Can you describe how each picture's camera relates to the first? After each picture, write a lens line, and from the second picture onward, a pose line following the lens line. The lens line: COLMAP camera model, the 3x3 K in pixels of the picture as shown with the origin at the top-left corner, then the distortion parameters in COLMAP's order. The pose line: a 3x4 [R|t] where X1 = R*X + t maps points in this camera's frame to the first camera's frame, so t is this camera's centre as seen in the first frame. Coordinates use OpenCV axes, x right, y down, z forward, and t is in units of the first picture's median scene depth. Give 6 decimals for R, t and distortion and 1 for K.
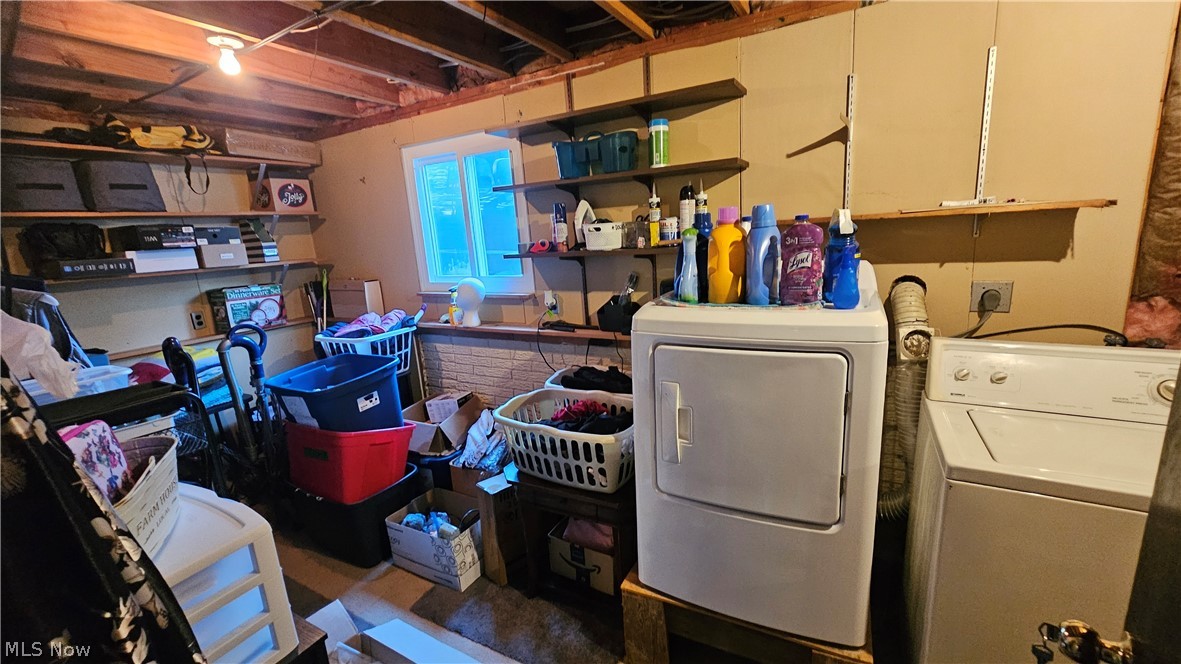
lens RADIAL K [[475.6, 0, 590.5], [0, 475.6, 332.0], [0, 0, 1]] dist [0.000336, 0.000005]
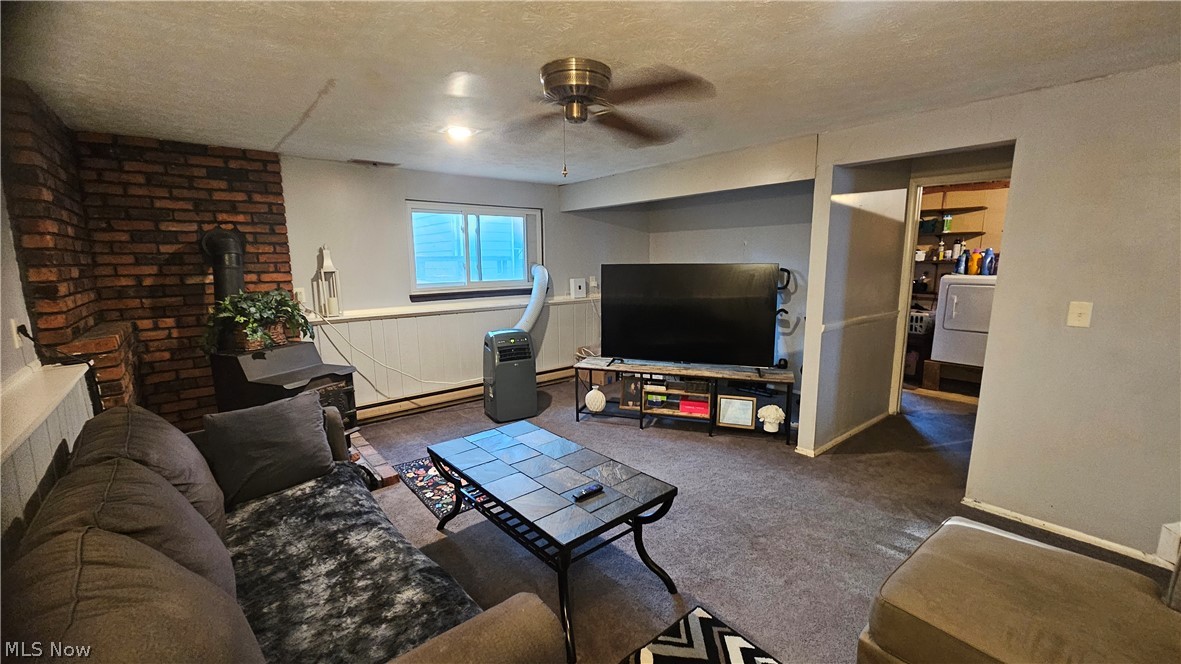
lens RADIAL K [[475.6, 0, 590.5], [0, 475.6, 332.0], [0, 0, 1]] dist [0.000336, 0.000005]
pose [[0.933297, 0.114167, -0.340475, -0.784806], [-0.129117, 0.991396, -0.021497, 0.560527], [0.335091, 0.064024, 0.940008, -2.273920]]
